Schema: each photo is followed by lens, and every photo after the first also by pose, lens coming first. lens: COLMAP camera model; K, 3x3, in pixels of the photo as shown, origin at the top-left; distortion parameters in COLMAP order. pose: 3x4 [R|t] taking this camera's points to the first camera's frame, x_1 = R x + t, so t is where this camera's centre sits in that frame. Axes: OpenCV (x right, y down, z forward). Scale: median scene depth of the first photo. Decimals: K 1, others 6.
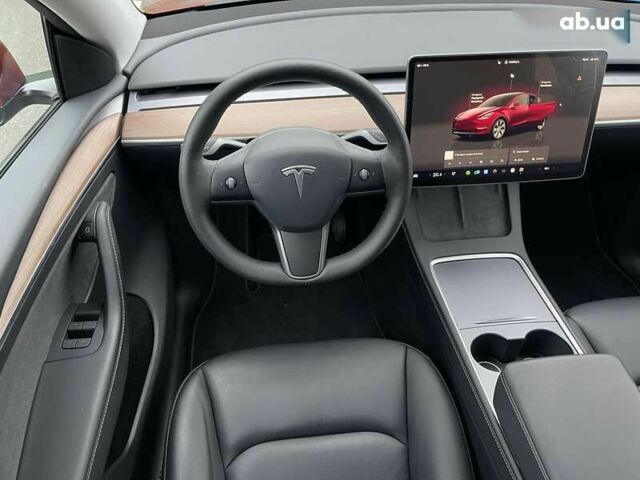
lens RADIAL K [[491.8, 0, 320.0], [0, 491.8, 240.0], [0, 0, 1]] dist [0.011096, 0.001477]
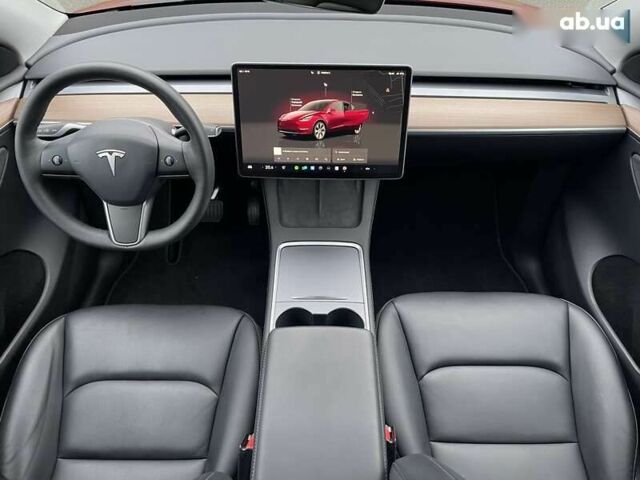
lens RADIAL K [[475.4, 0, 320.0], [0, 475.4, 240.0], [0, 0, 1]] dist [0.047981, -0.082027]
pose [[0.993298, 0.081086, -0.082365, 0.478068], [-0.079220, 0.996526, 0.025681, -0.001687], [0.084161, -0.018984, 0.996271, -0.104426]]
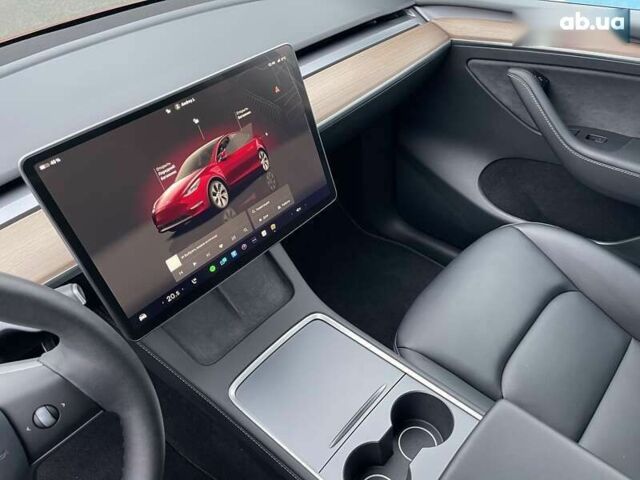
lens RADIAL K [[475.4, 0, 320.0], [0, 475.4, 240.0], [0, 0, 1]] dist [0.047981, -0.082027]
pose [[0.754429, -0.481746, 0.445823, 0.145403], [0.495520, 0.863442, 0.094487, -0.165484], [-0.430461, 0.149630, 0.890120, 0.364885]]
